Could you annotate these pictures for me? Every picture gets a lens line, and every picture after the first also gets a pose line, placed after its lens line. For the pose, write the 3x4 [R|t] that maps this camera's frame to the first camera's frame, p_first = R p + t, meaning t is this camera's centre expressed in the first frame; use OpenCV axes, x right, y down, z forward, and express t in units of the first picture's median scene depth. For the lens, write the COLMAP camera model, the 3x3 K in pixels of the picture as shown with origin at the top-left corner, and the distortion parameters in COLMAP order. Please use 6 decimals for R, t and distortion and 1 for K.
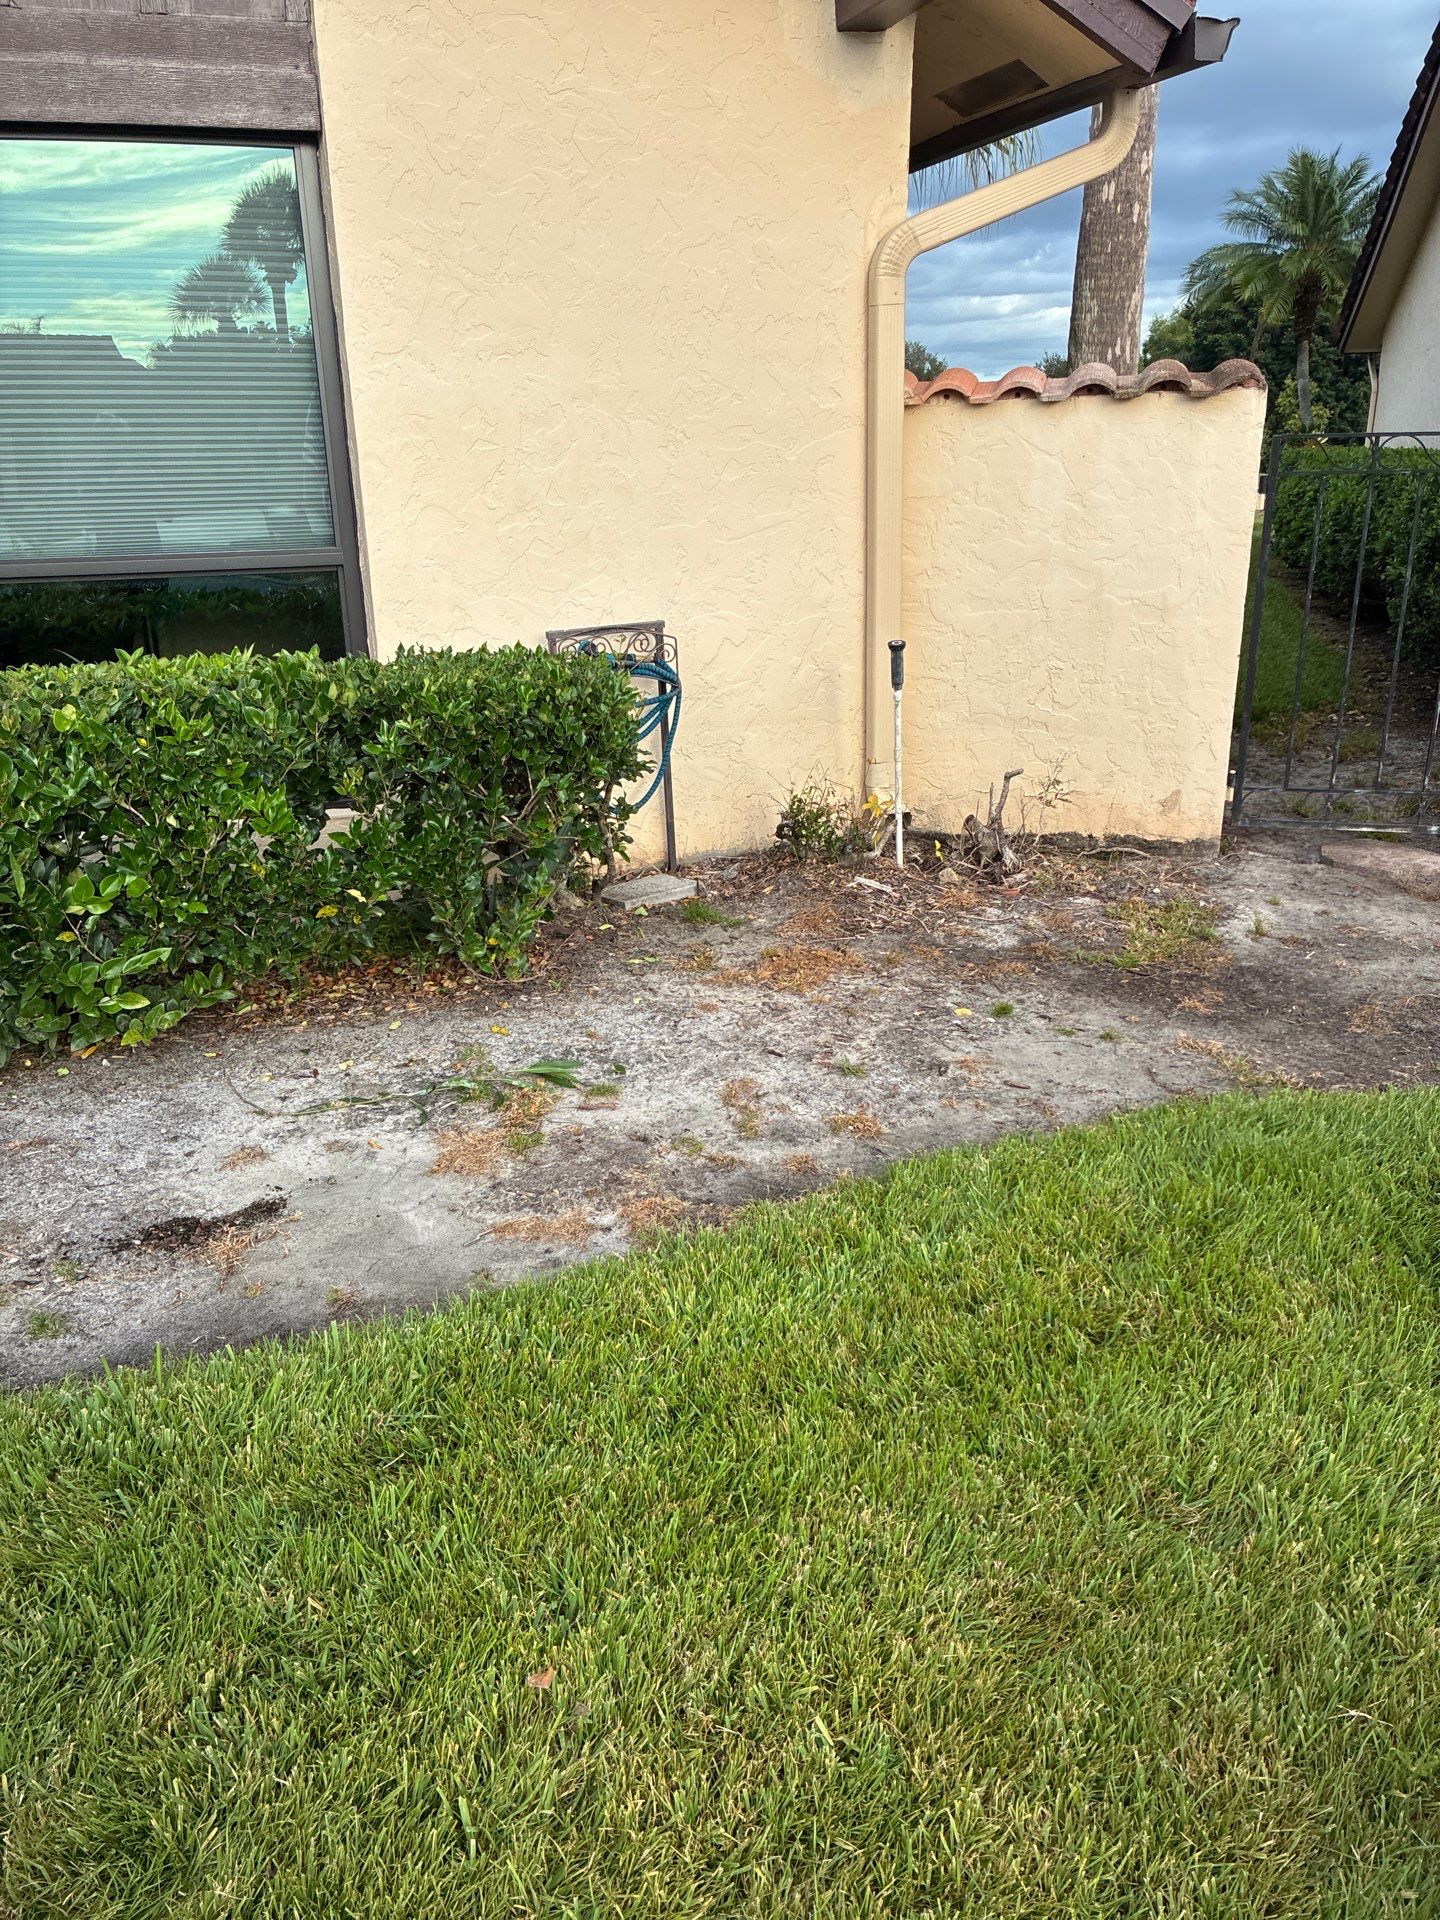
lens RADIAL K [[1446.0, 0, 708.4], [0, 1446.0, 961.1], [0, 0, 1]] dist [0.046615, -0.038776]
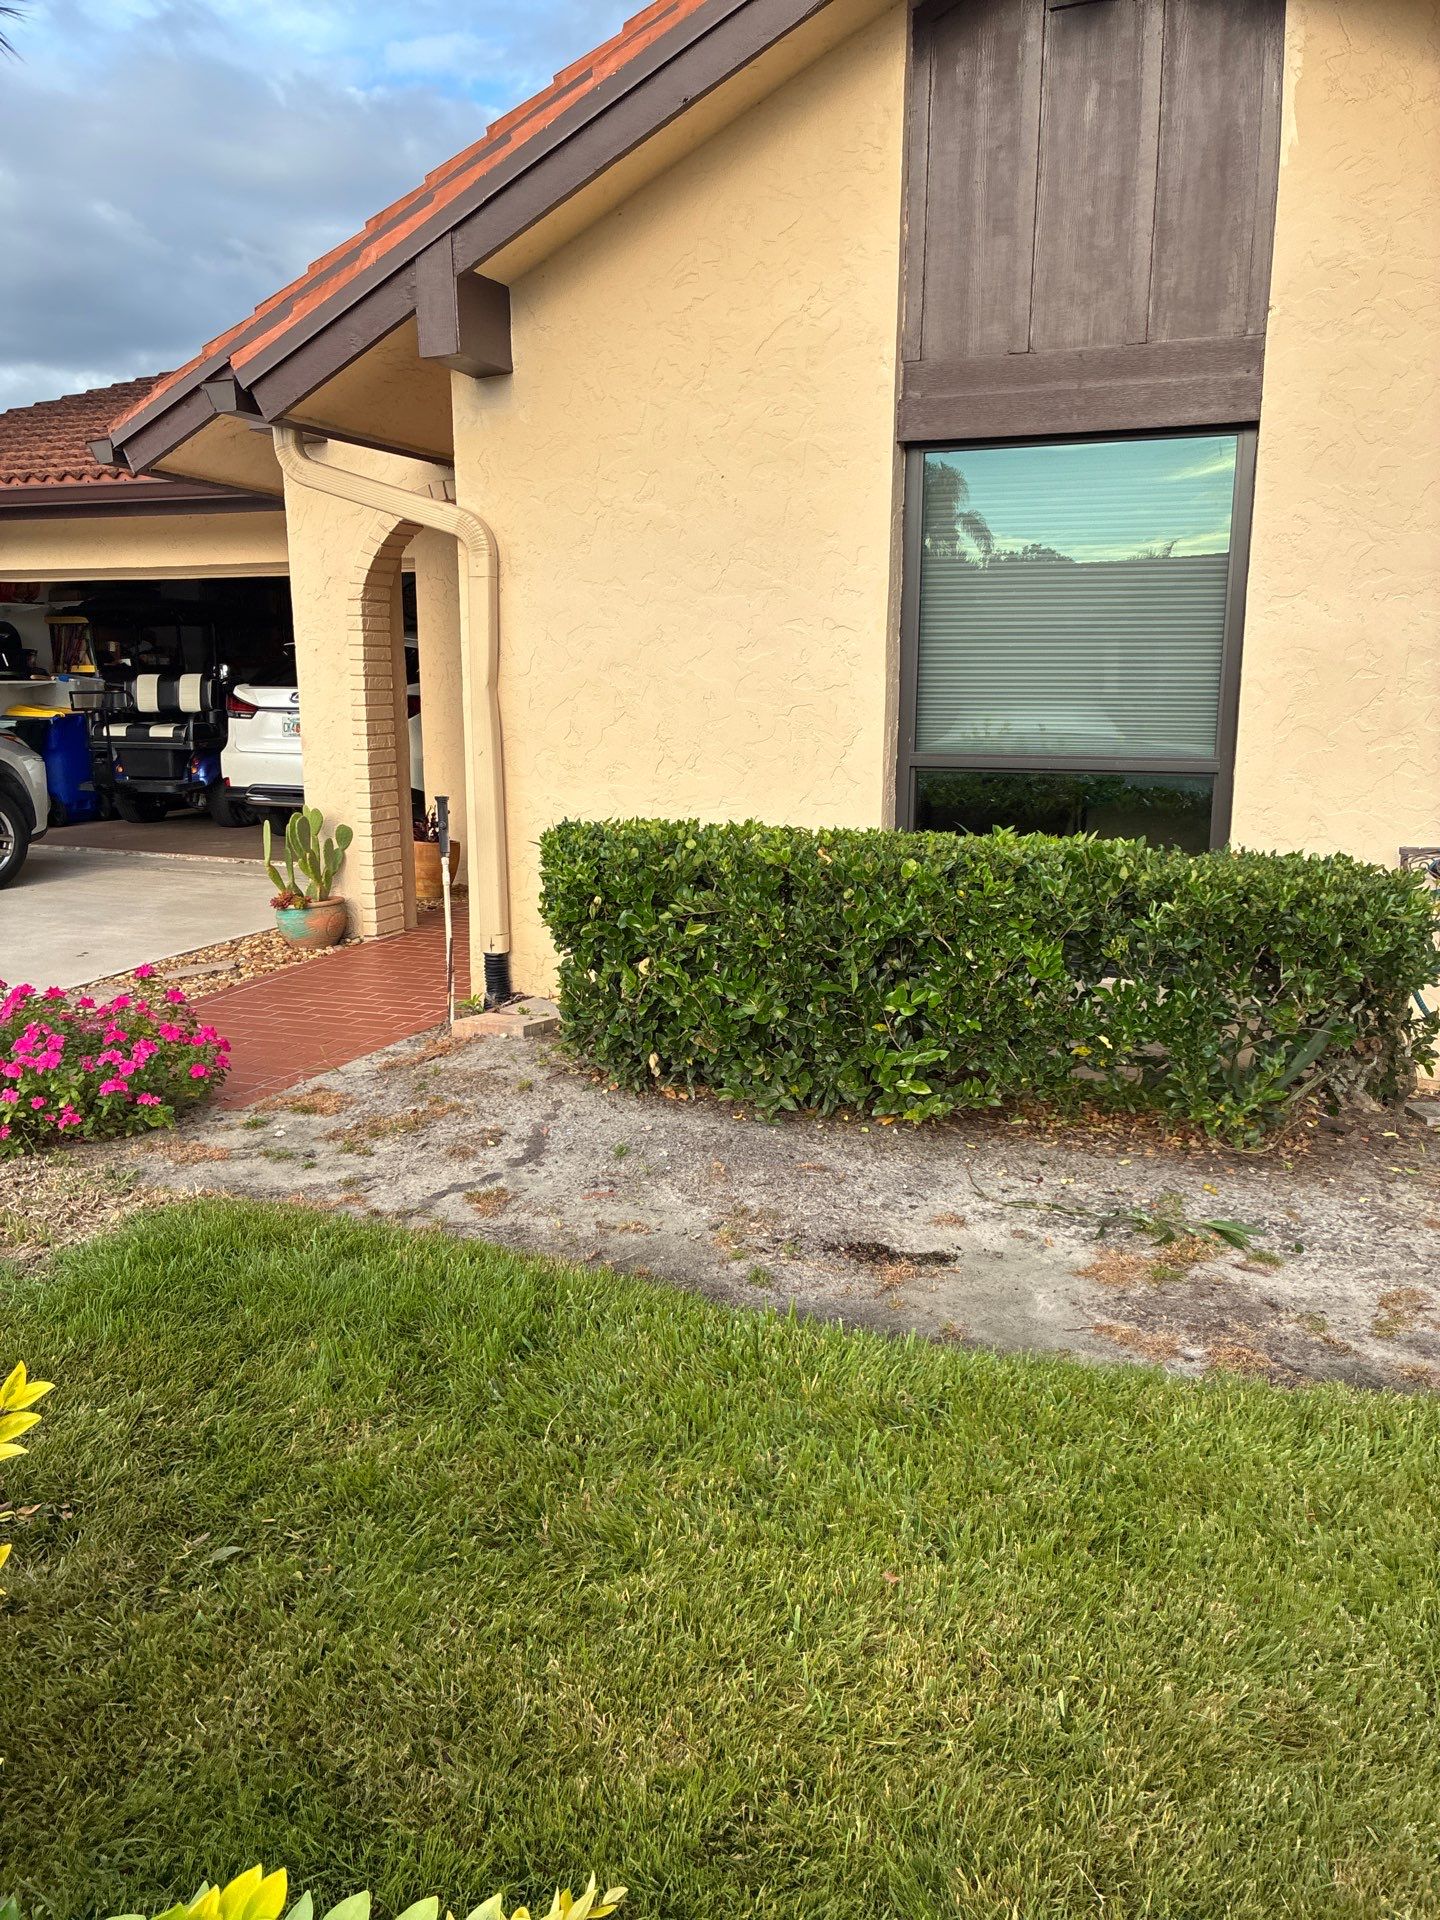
lens RADIAL K [[1446.0, 0, 711.4], [0, 1446.0, 951.0], [0, 0, 1]] dist [0.046615, -0.038776]
pose [[0.755795, 0.146248, -0.638267, 0.262059], [-0.232252, 0.971239, -0.052475, 0.019532], [0.612236, 0.187899, 0.768024, -0.120478]]
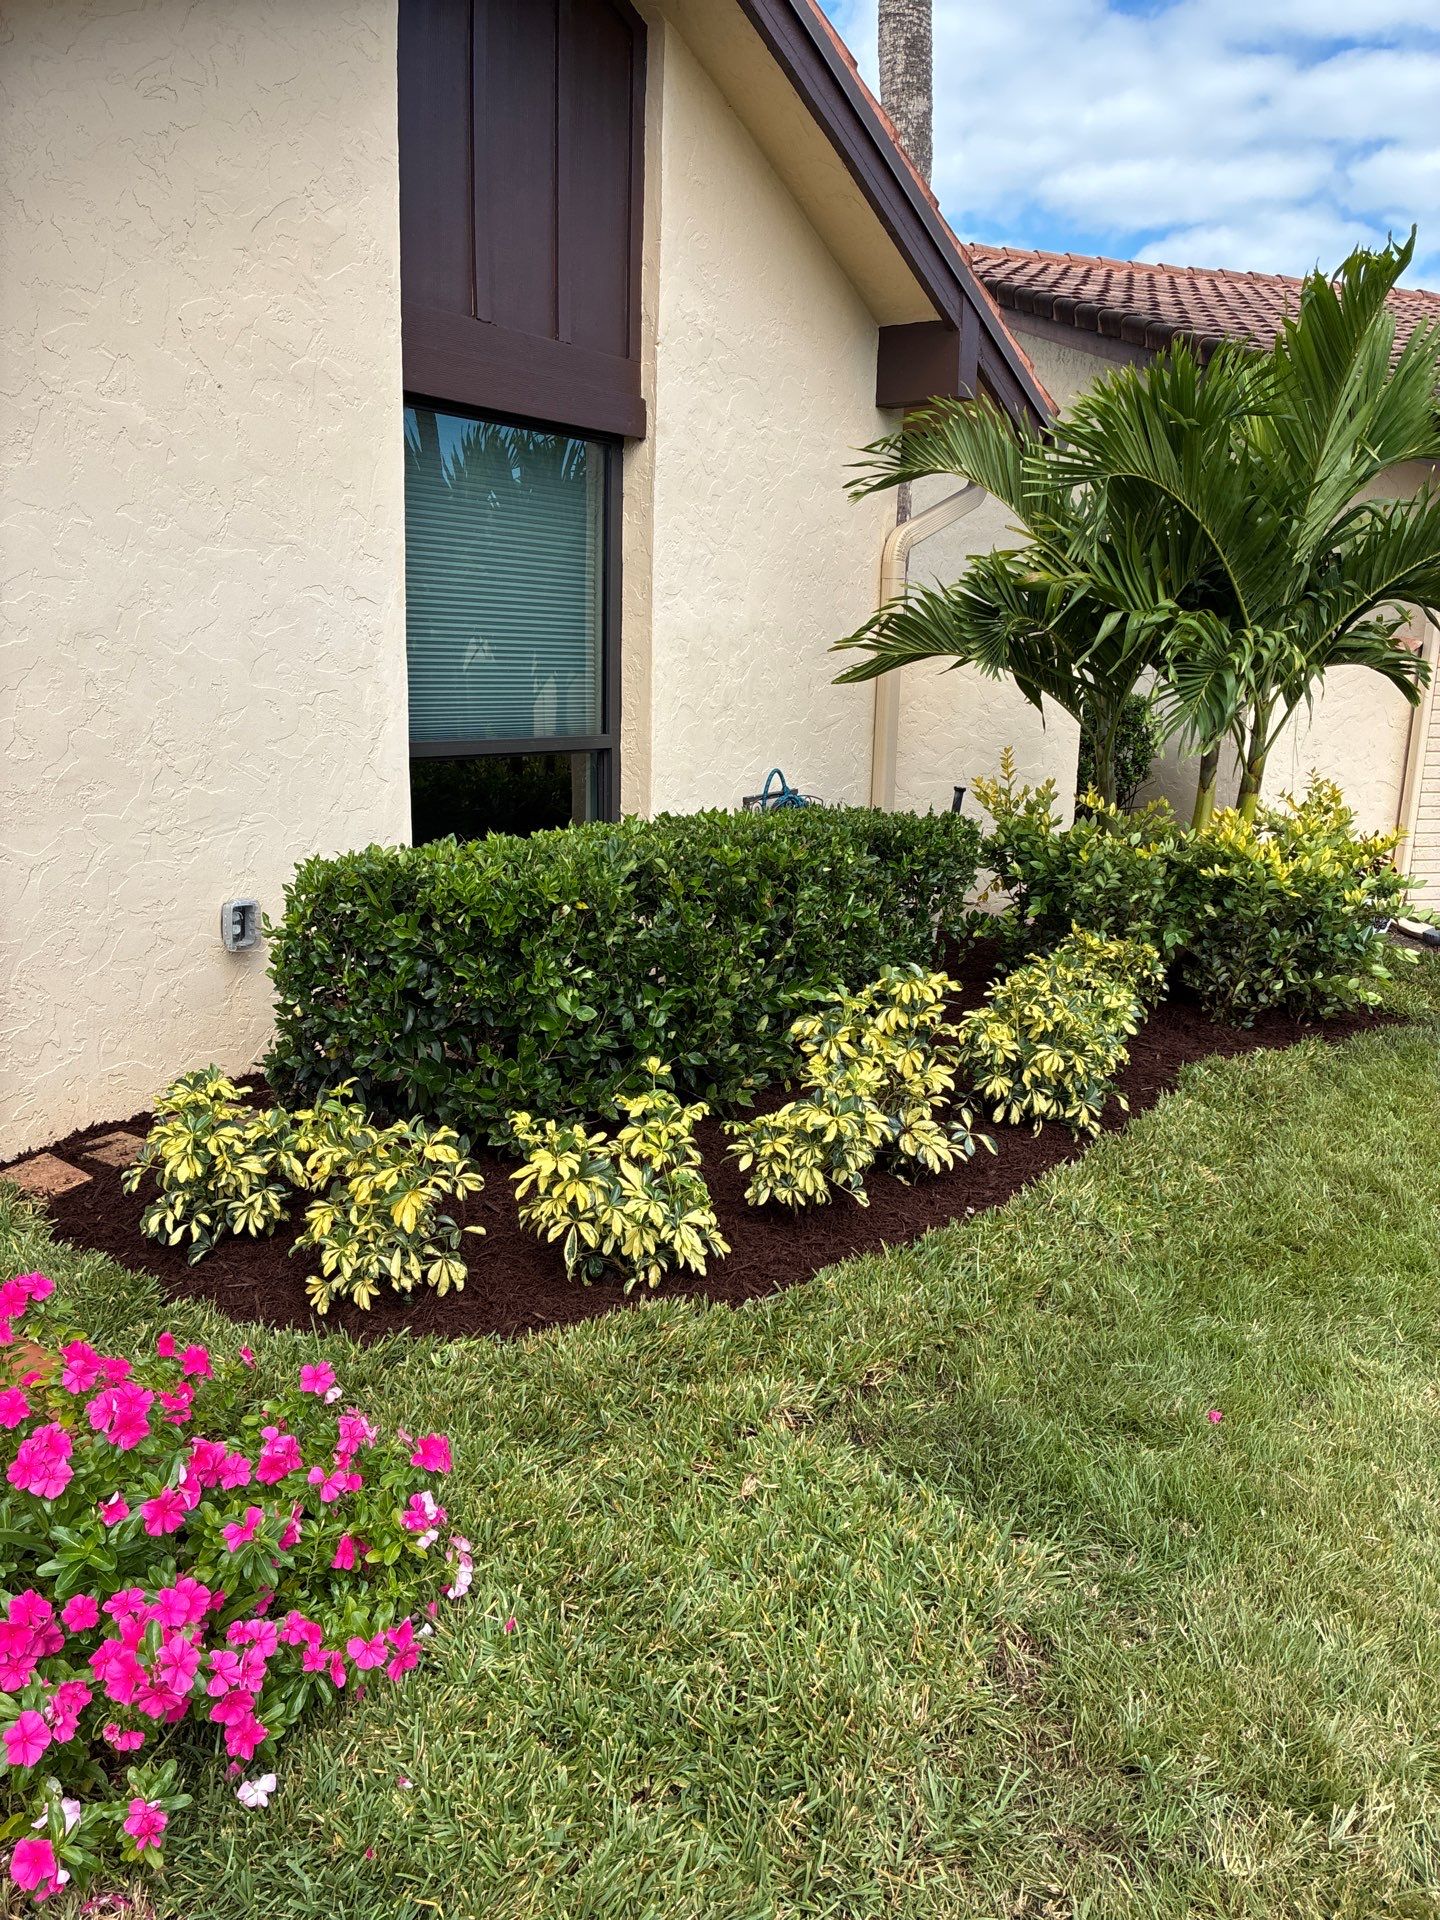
lens RADIAL K [[1446.0, 0, 714.5], [0, 1446.0, 955.4], [0, 0, 1]] dist [0.046615, -0.038776]
pose [[0.844211, -0.069414, 0.531498, -1.160796], [0.137979, 0.986306, -0.090348, 0.047713], [-0.517948, 0.149608, 0.842228, -0.125031]]
